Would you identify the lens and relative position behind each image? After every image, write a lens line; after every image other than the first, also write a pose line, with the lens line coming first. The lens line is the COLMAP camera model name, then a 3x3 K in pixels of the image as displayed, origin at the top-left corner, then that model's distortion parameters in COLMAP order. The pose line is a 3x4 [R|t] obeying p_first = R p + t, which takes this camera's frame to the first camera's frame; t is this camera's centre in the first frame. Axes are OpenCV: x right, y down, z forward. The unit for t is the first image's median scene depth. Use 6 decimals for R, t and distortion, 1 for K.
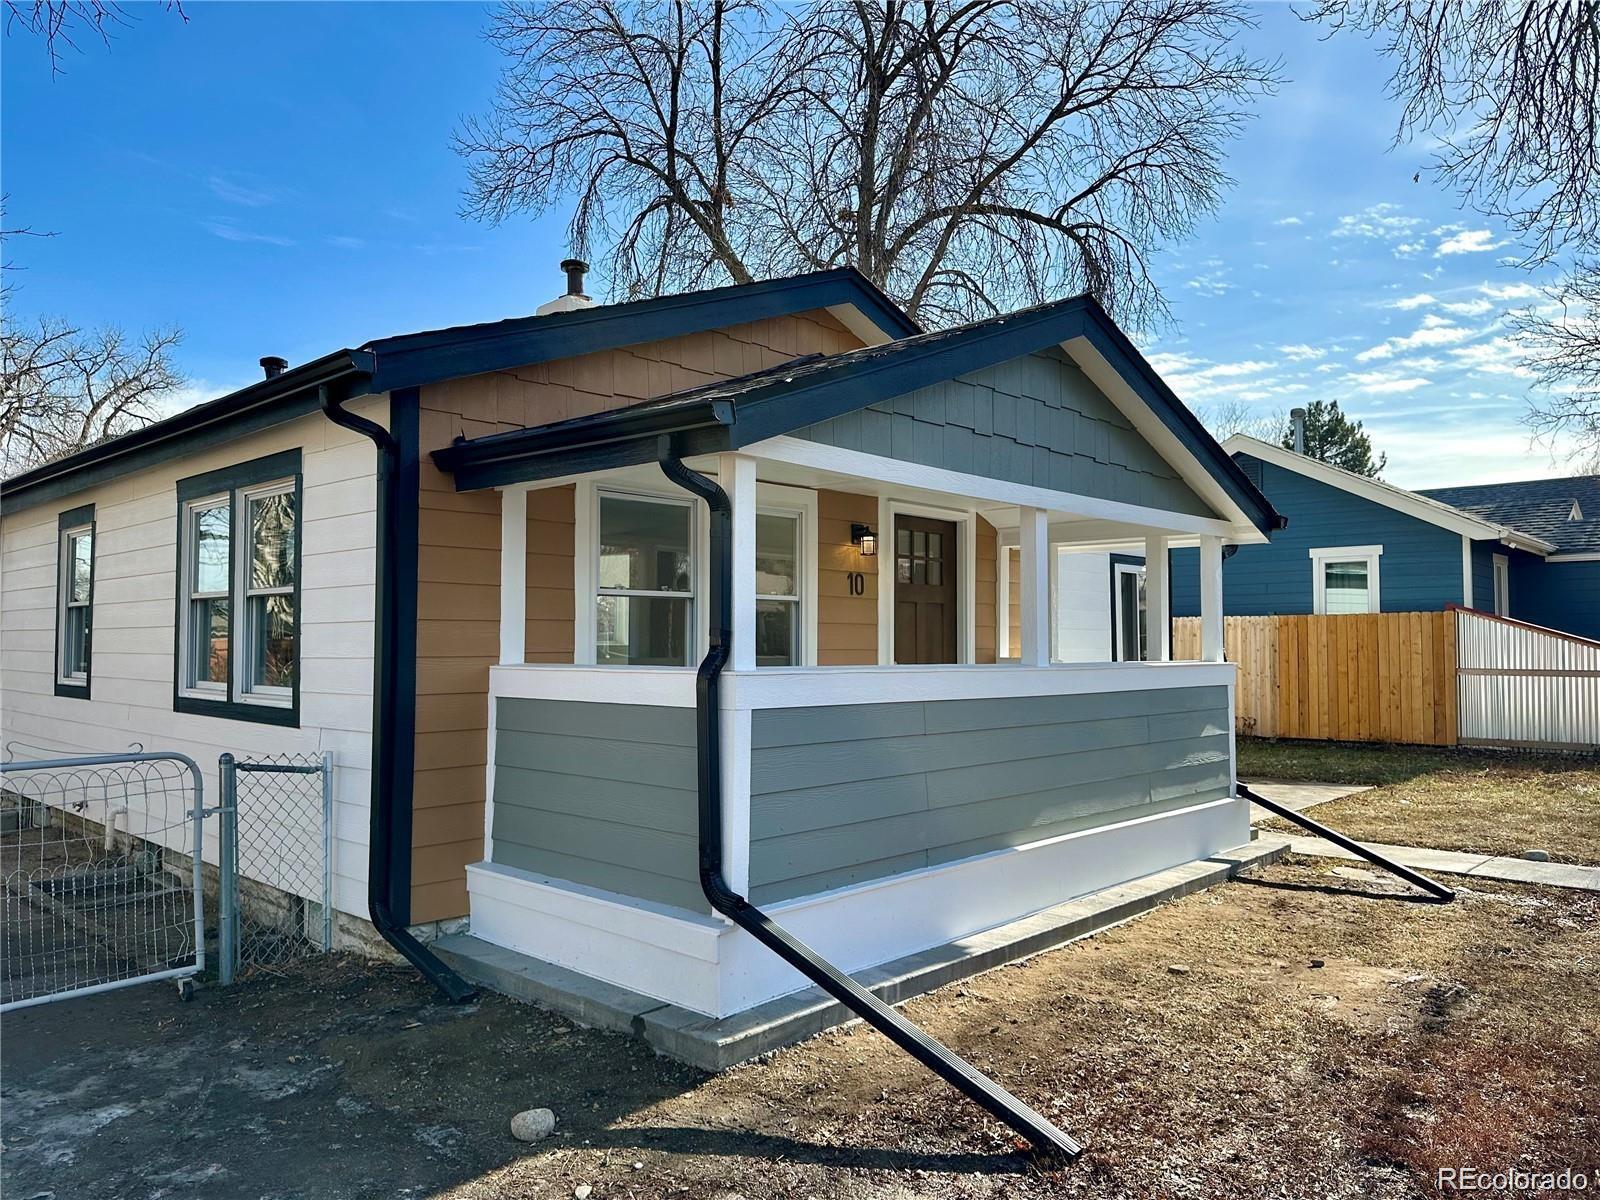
lens RADIAL K [[1125.4, 0, 804.5], [0, 1125.4, 596.6], [0, 0, 1]] dist [0.044756, -0.053629]
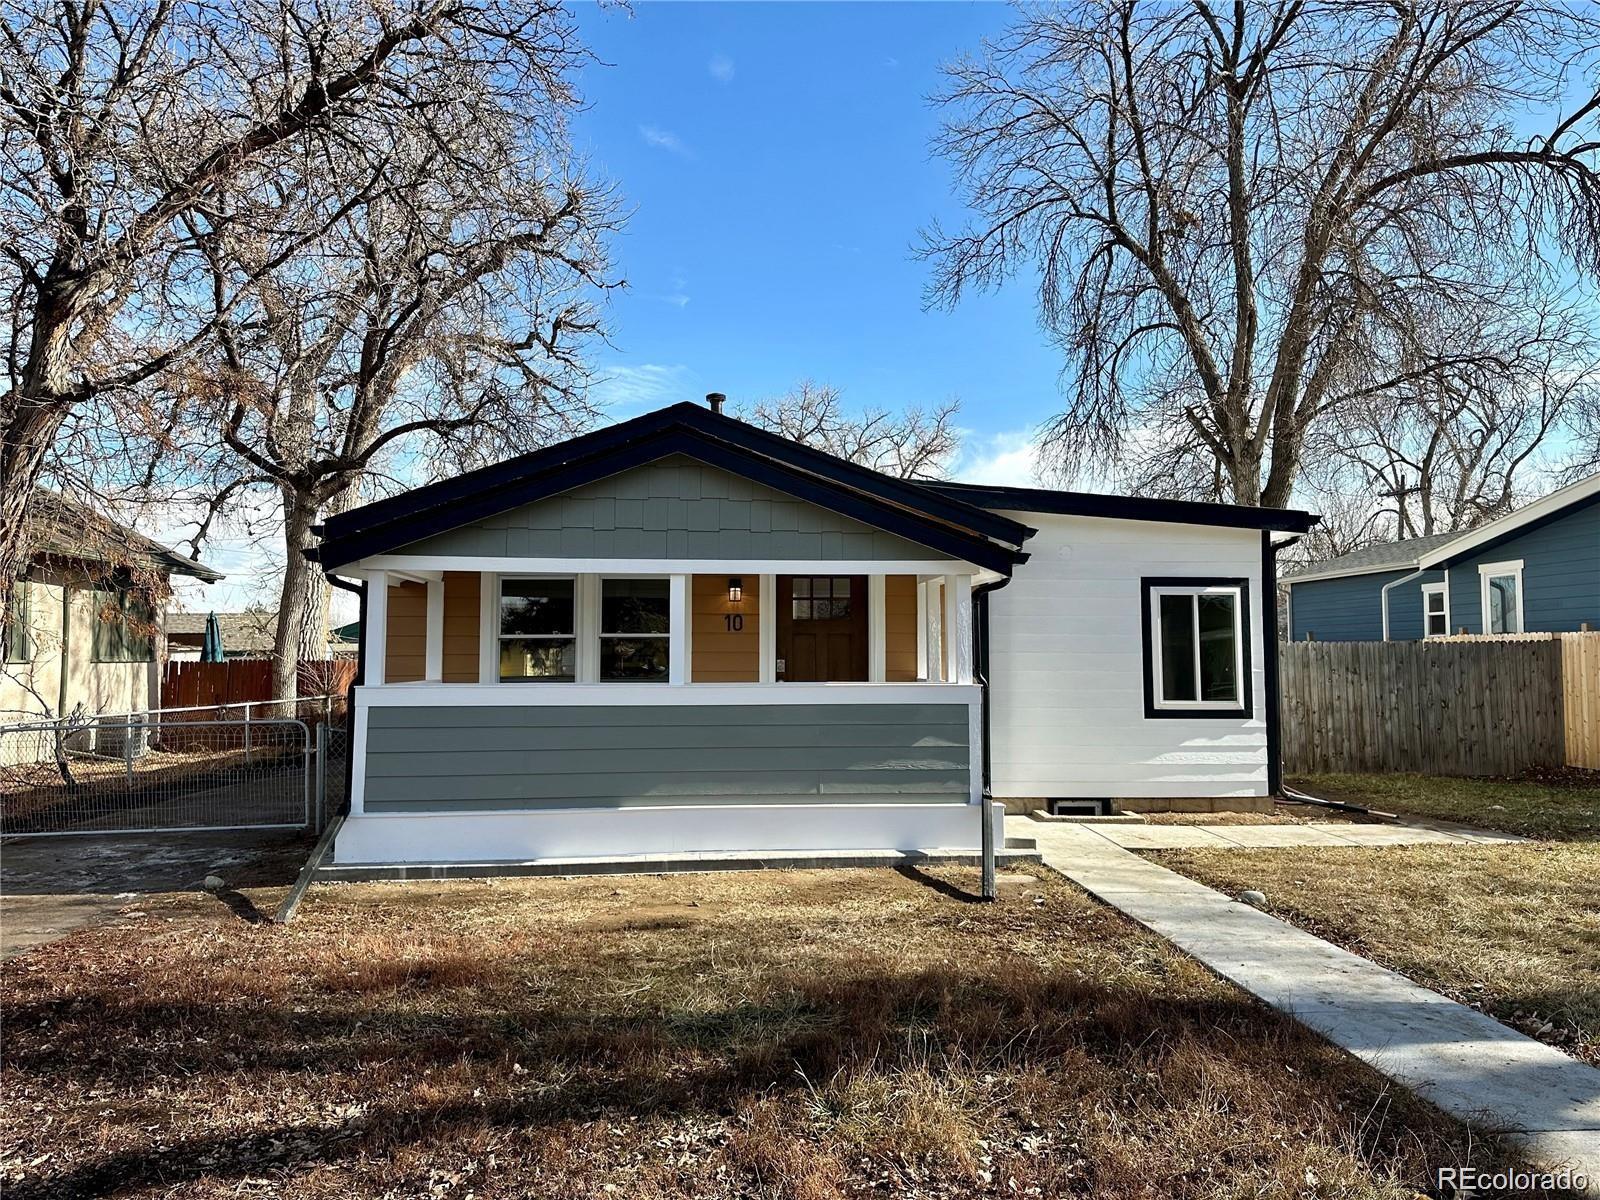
lens RADIAL K [[1125.4, 0, 813.4], [0, 1125.4, 598.5], [0, 0, 1]] dist [0.044756, -0.053629]
pose [[0.739726, -0.040766, -0.671672, 1.012643], [0.033442, 0.999157, -0.023812, -0.004740], [0.672077, -0.004847, 0.740466, 0.058376]]
